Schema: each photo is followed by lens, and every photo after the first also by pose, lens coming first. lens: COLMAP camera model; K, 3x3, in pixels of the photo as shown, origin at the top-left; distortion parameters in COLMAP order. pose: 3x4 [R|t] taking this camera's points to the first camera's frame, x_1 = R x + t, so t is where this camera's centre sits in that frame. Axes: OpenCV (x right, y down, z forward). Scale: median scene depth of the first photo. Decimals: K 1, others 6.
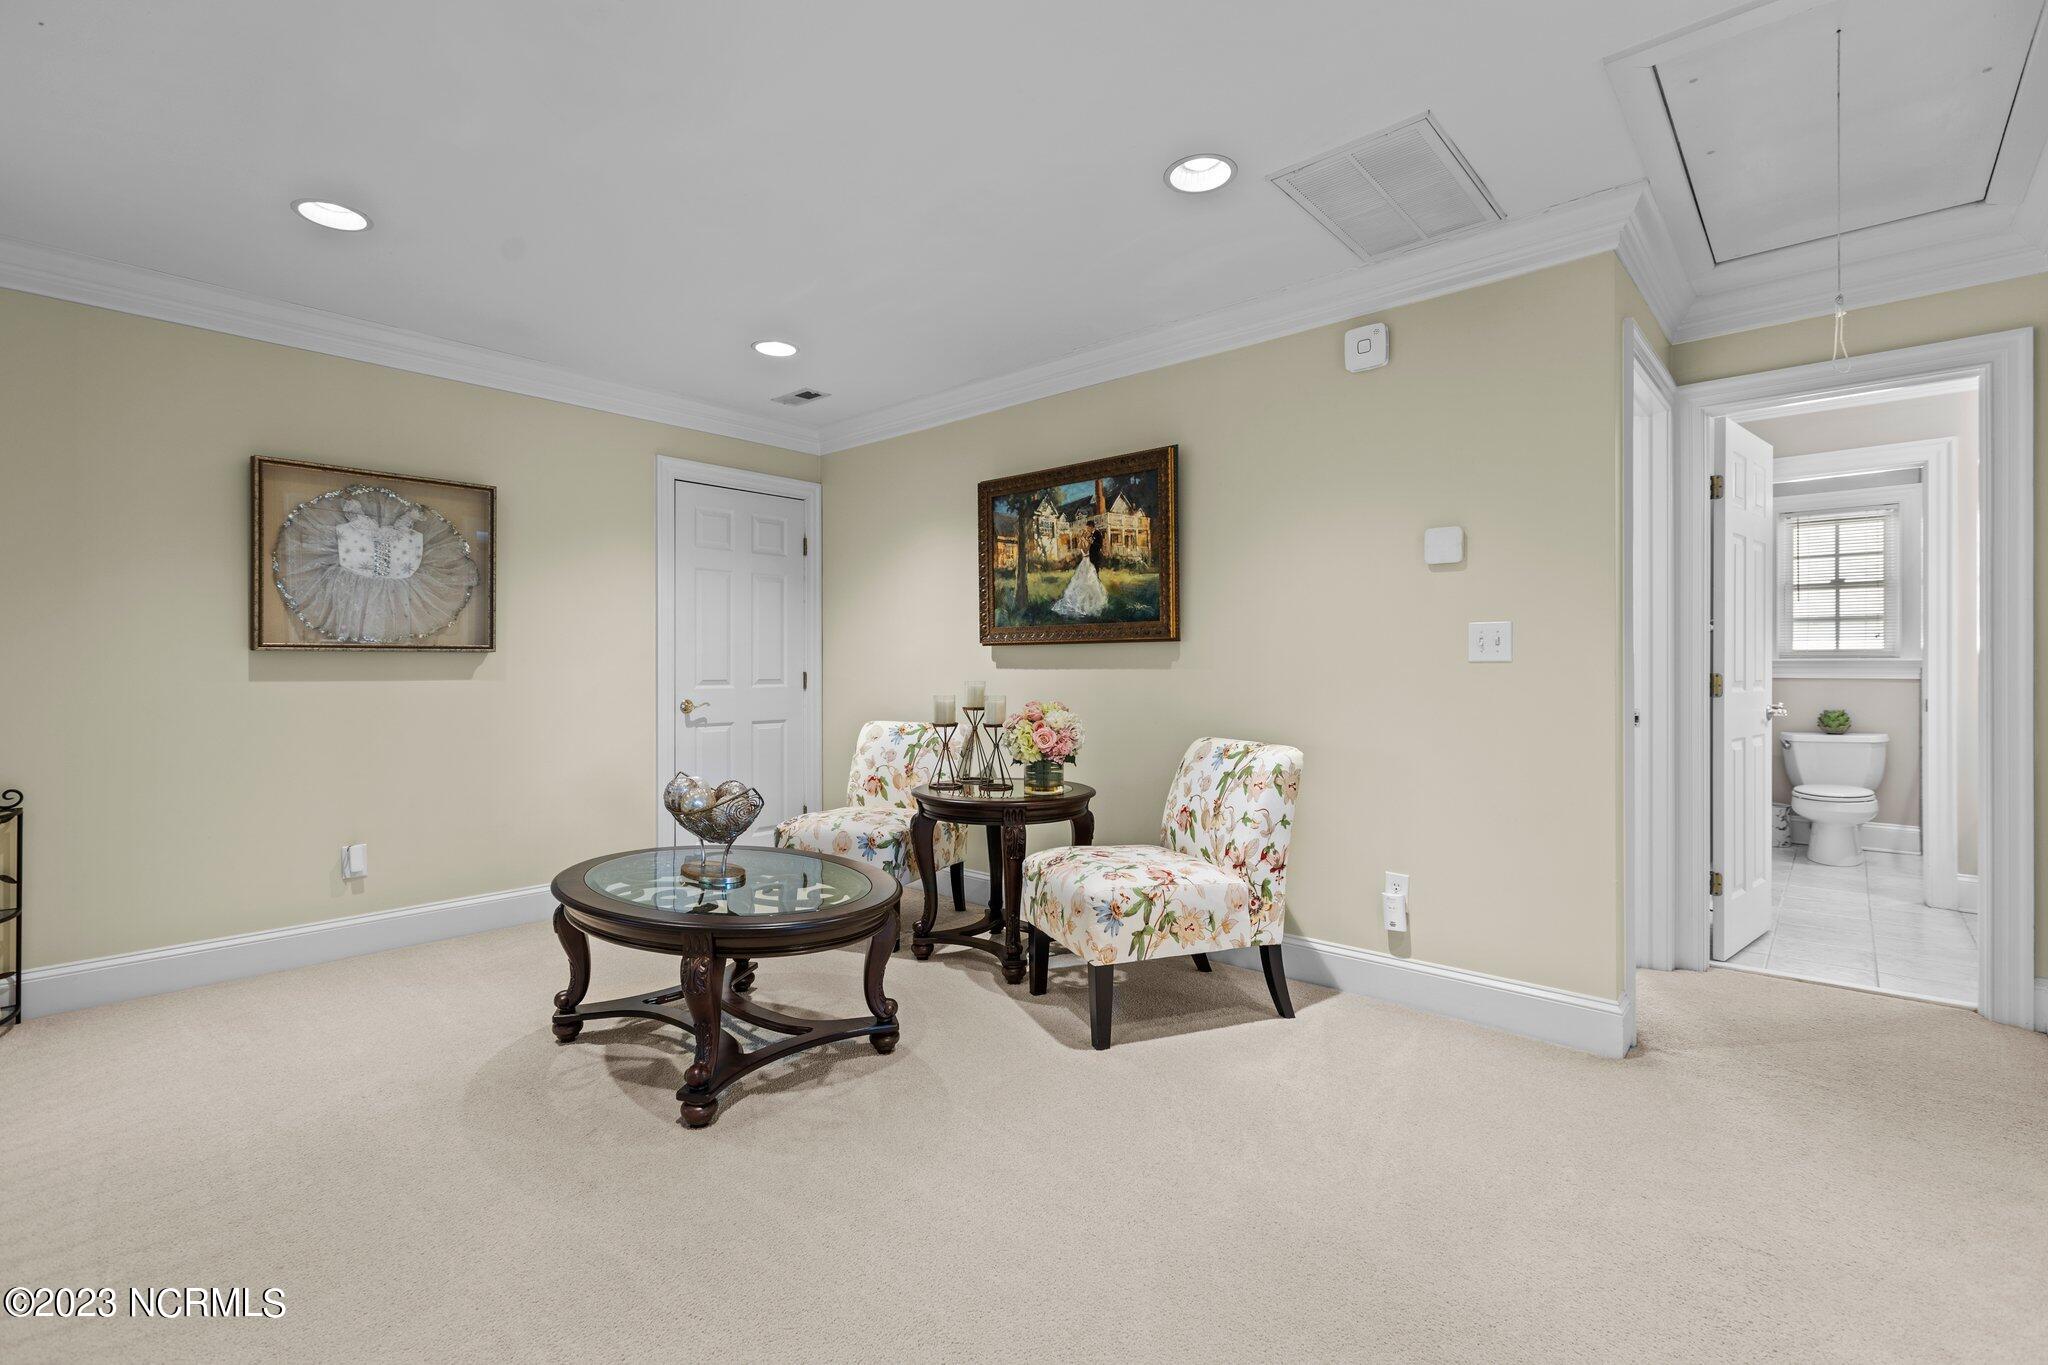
lens RADIAL K [[919.0, 0, 1026.4], [0, 919.0, 671.1], [0, 0, 1]] dist [0.004080, 0.000190]
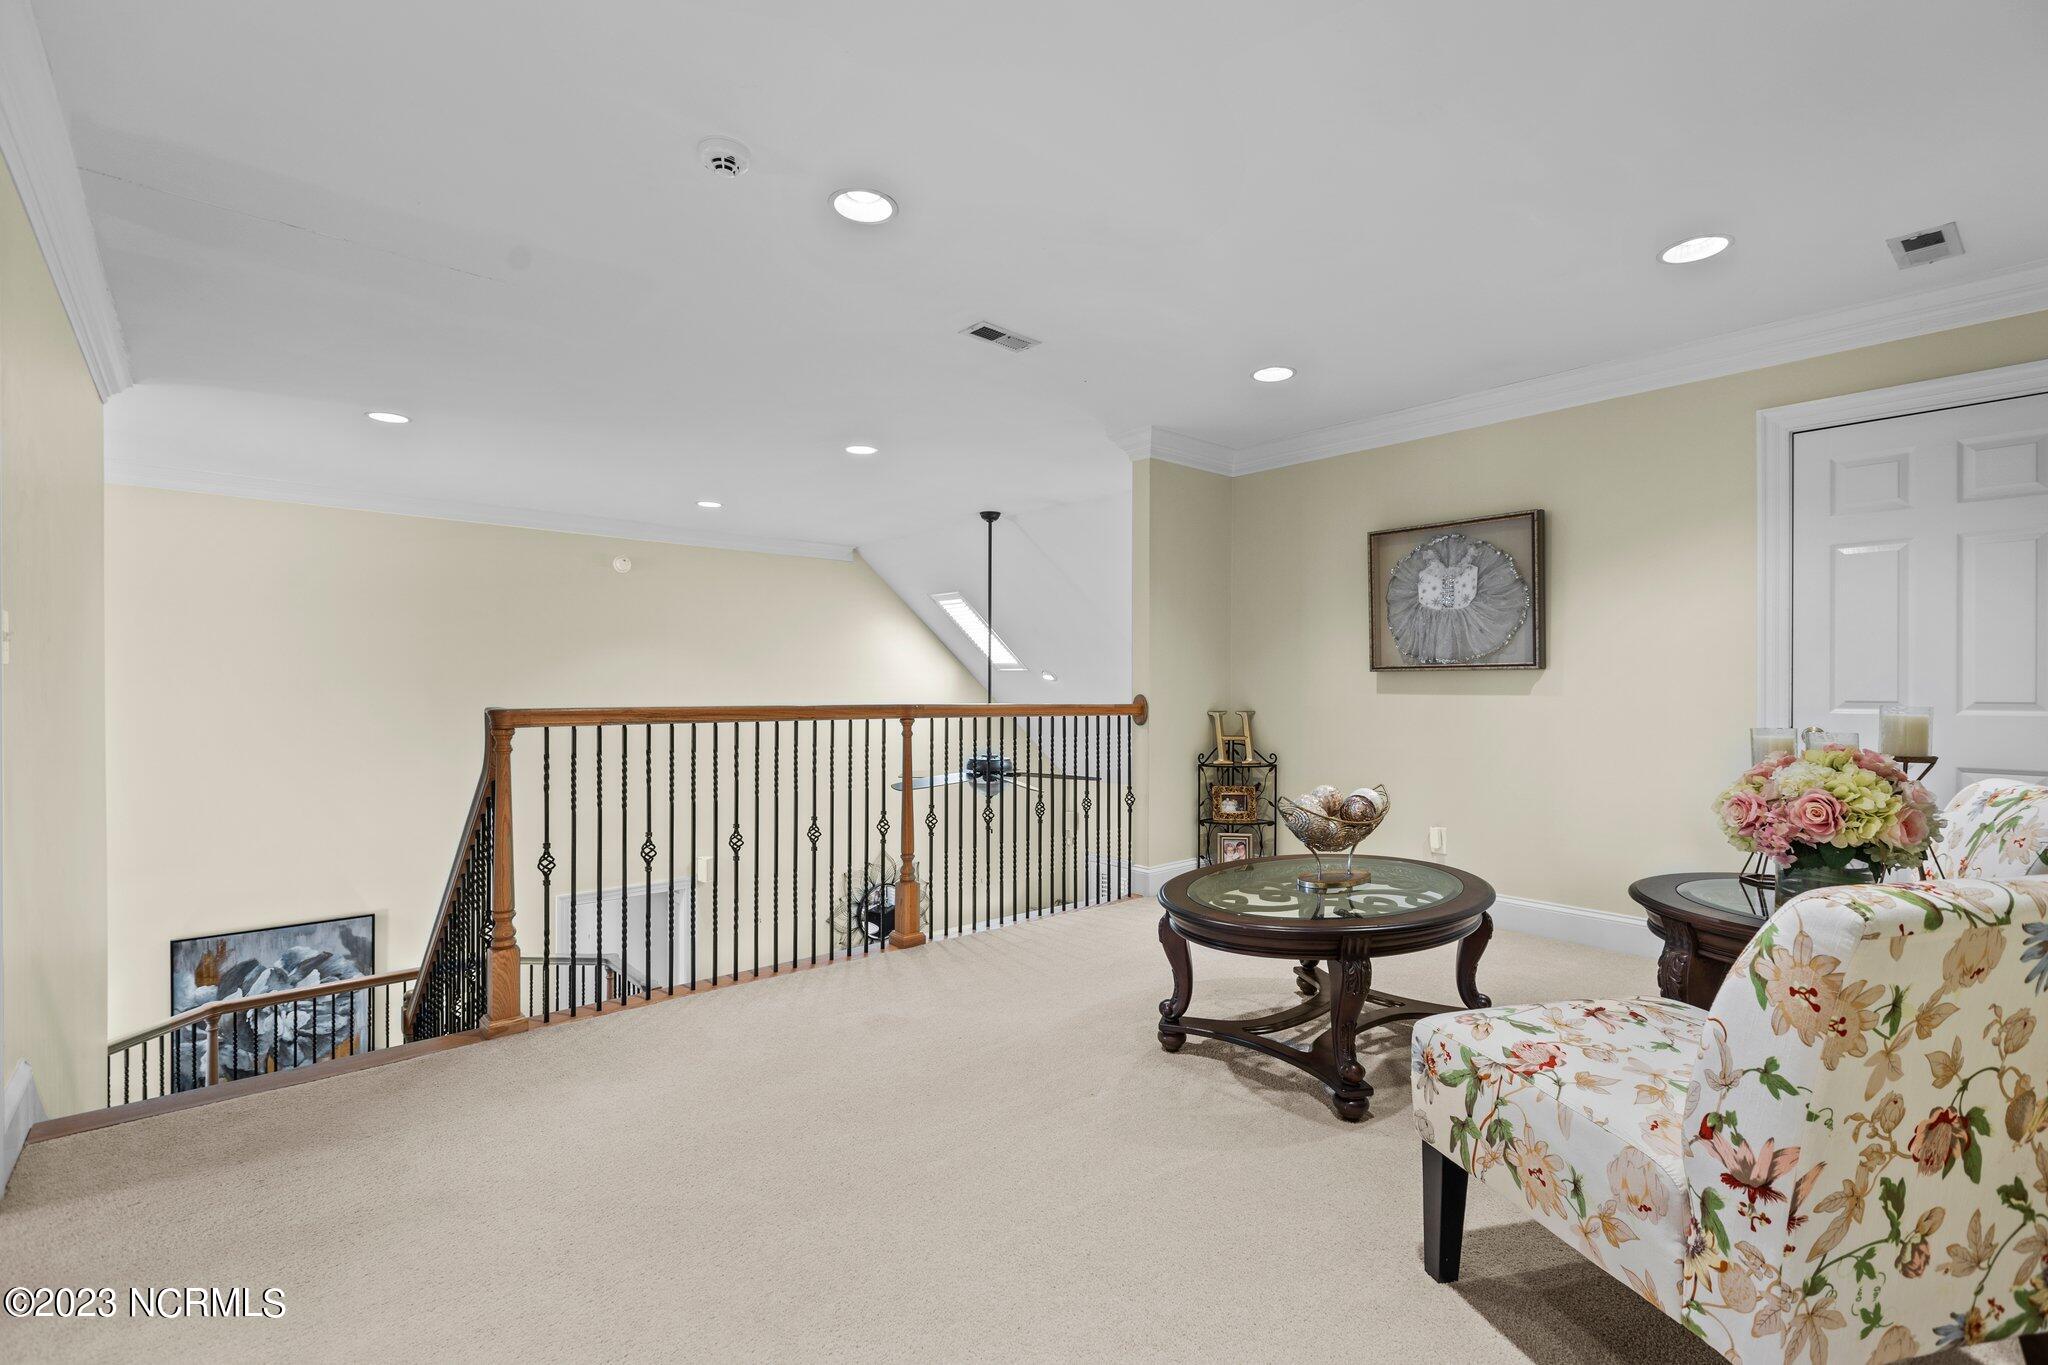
lens RADIAL K [[919.0, 0, 1025.8], [0, 919.0, 687.4], [0, 0, 1]] dist [0.004080, 0.000190]
pose [[-0.120032, -0.000402, -0.992770, 0.567589], [-0.005883, 0.999983, 0.000306, 0.003736], [0.992753, 0.005877, -0.120033, 0.601770]]
